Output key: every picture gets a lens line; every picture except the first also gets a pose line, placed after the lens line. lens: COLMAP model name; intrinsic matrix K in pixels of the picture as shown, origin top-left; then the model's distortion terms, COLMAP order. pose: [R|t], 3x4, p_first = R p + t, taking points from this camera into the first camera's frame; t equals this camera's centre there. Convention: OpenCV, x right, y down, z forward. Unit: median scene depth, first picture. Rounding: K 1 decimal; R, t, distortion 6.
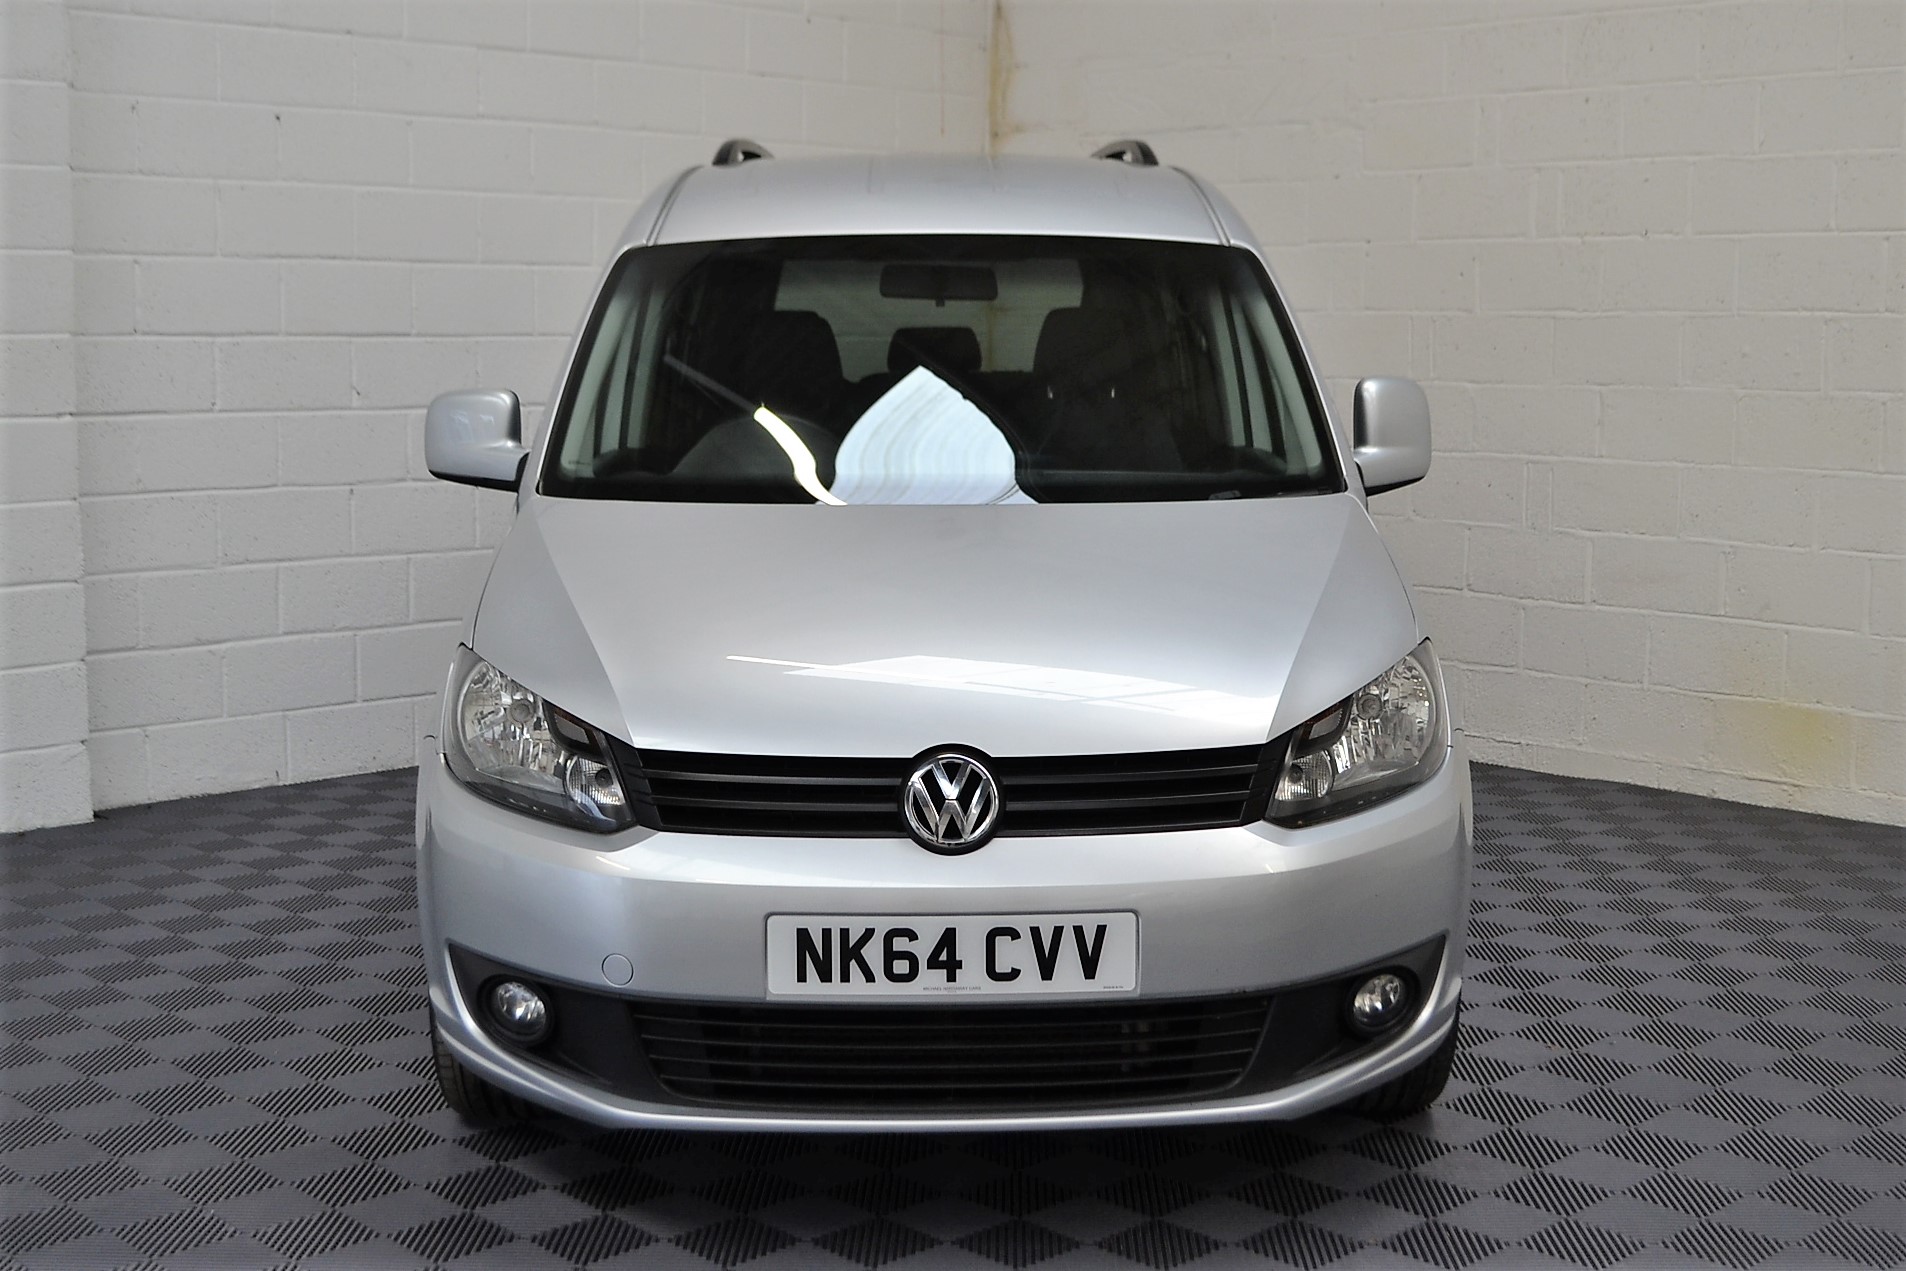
lens RADIAL K [[2362.4, 0, 951.0], [0, 2362.4, 578.4], [0, 0, 1]] dist [-0.031485, -0.022229]
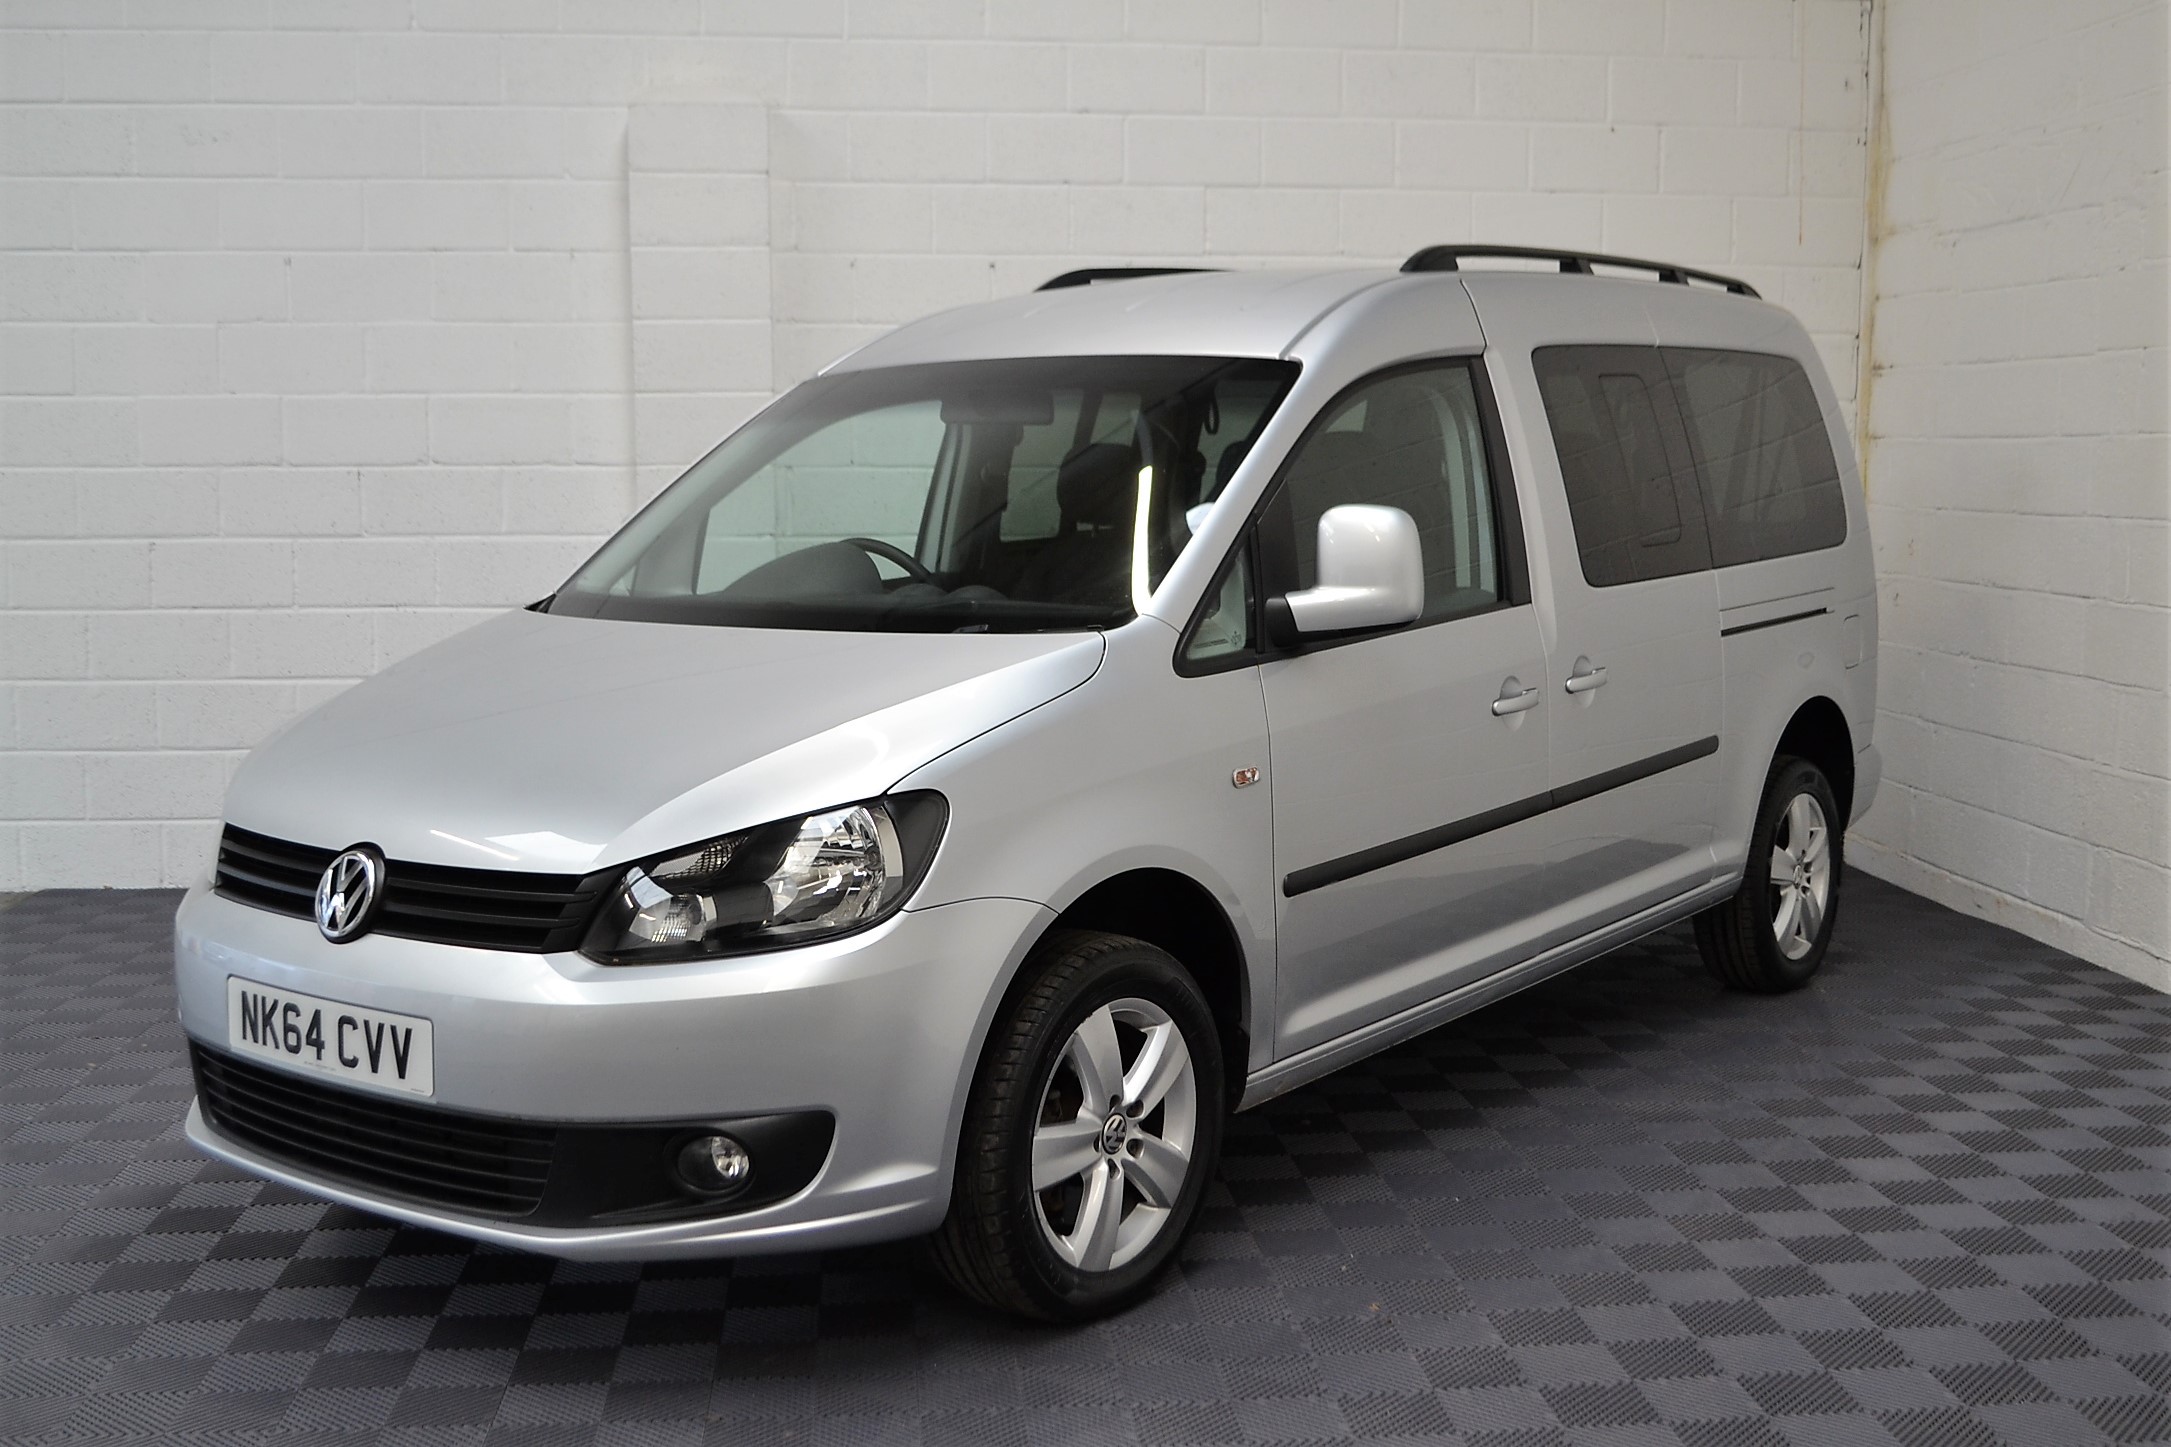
lens RADIAL K [[2359.5, 0, 1085.5], [0, 2359.5, 723.5], [0, 0, 1]] dist [-0.052165, 0.001392]
pose [[0.782760, 0.064567, -0.618965, 0.911755], [-0.062986, 0.997716, 0.024422, -0.029588], [0.619128, 0.019869, 0.785039, 0.370237]]
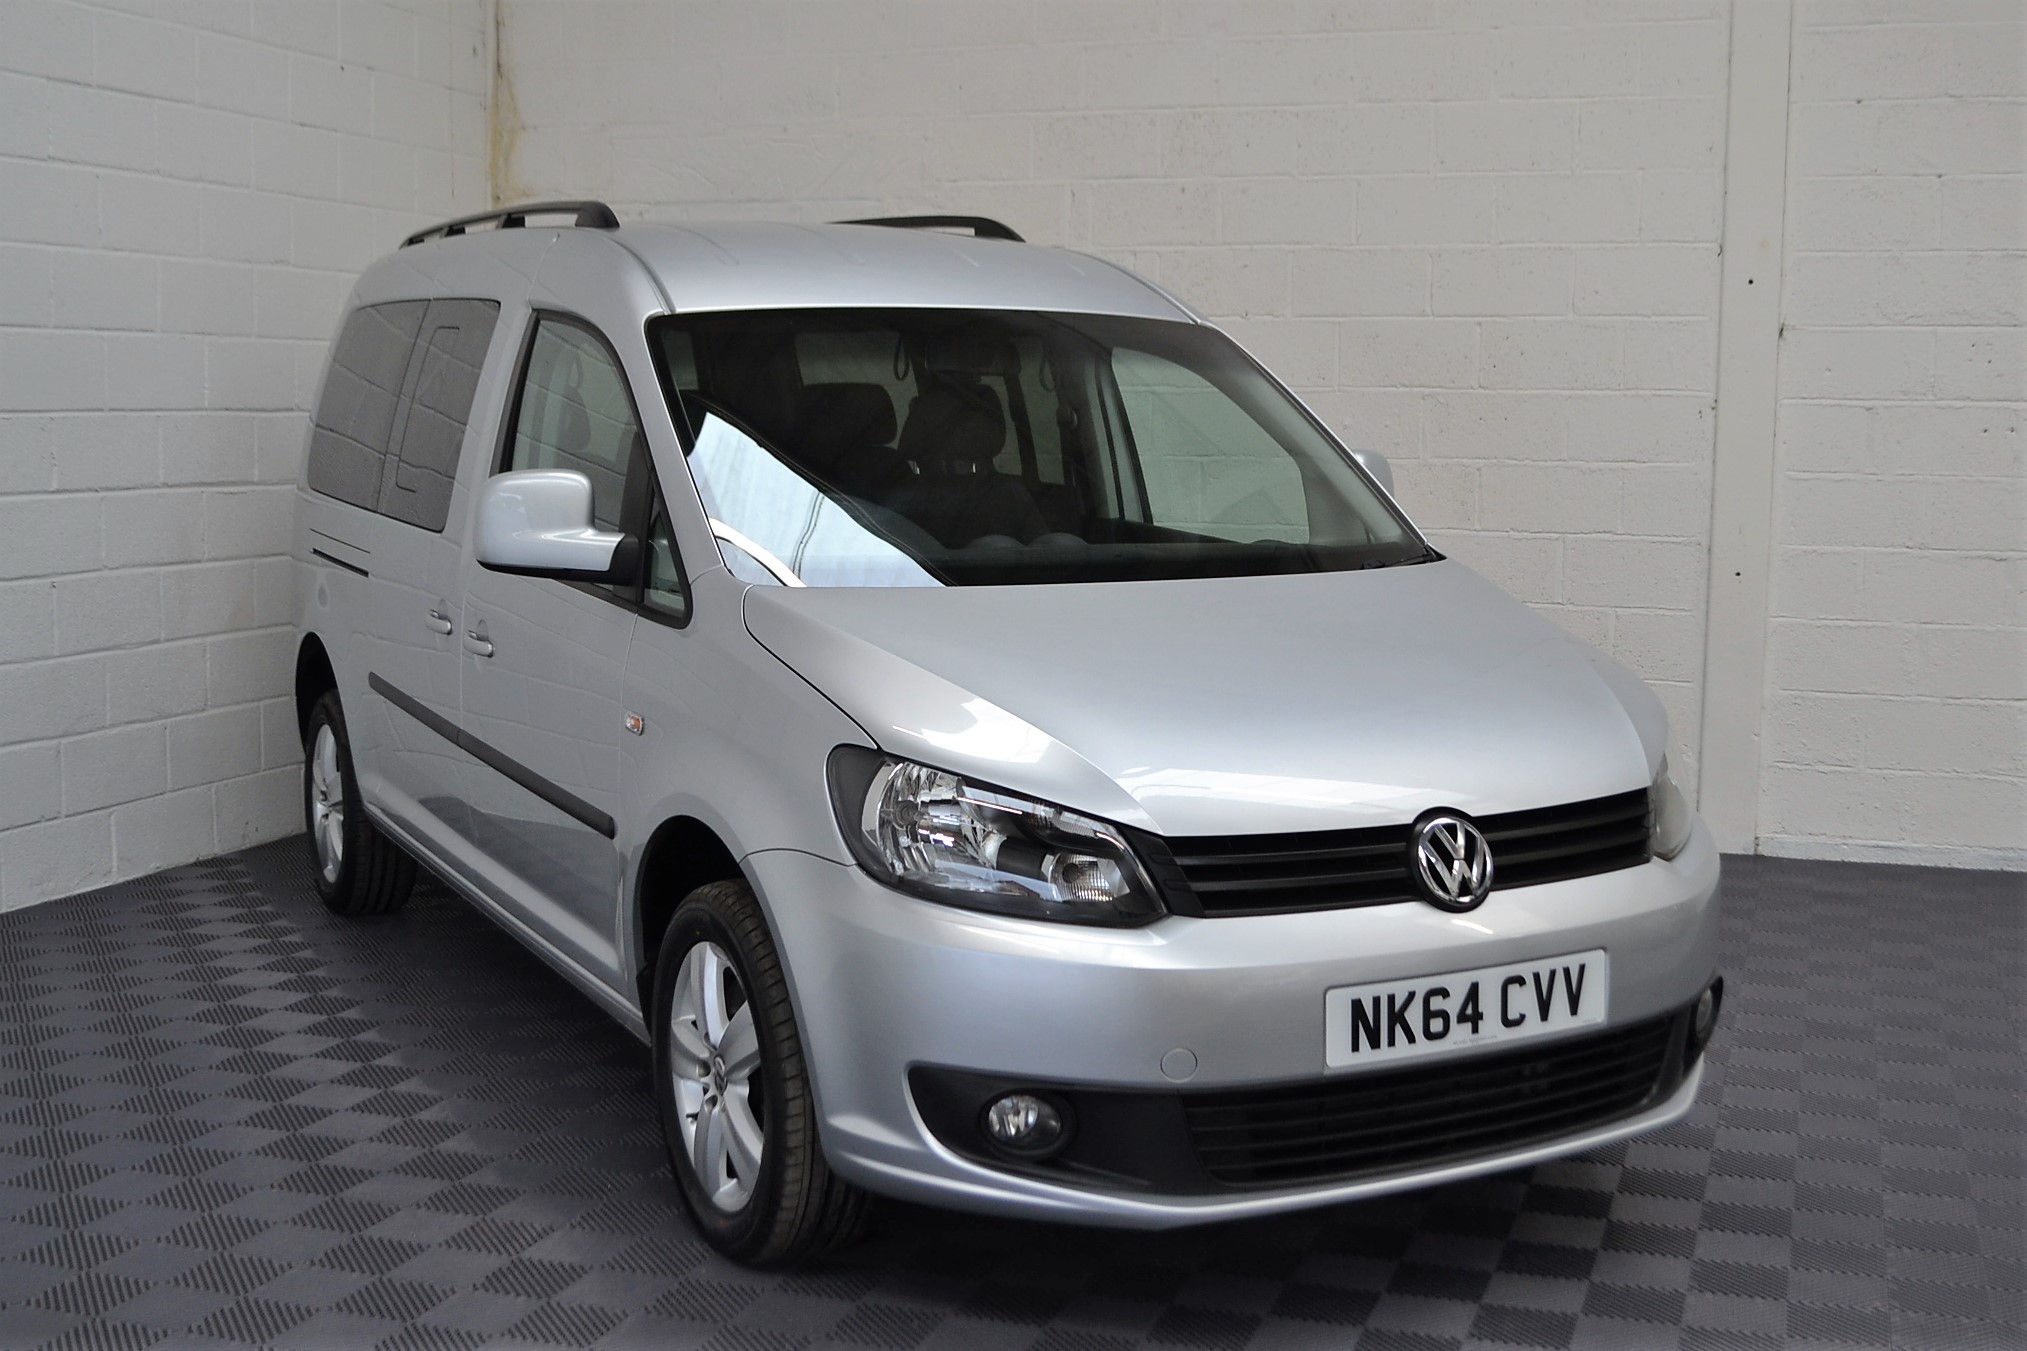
lens RADIAL K [[2375.7, 0, 1008.1], [0, 2375.7, 640.3], [0, 0, 1]] dist [-0.044993, -0.018556]
pose [[0.889840, -0.044985, 0.454049, -0.643151], [0.046472, 0.998888, 0.007889, -0.020550], [-0.453899, 0.014080, 0.890942, 0.155406]]
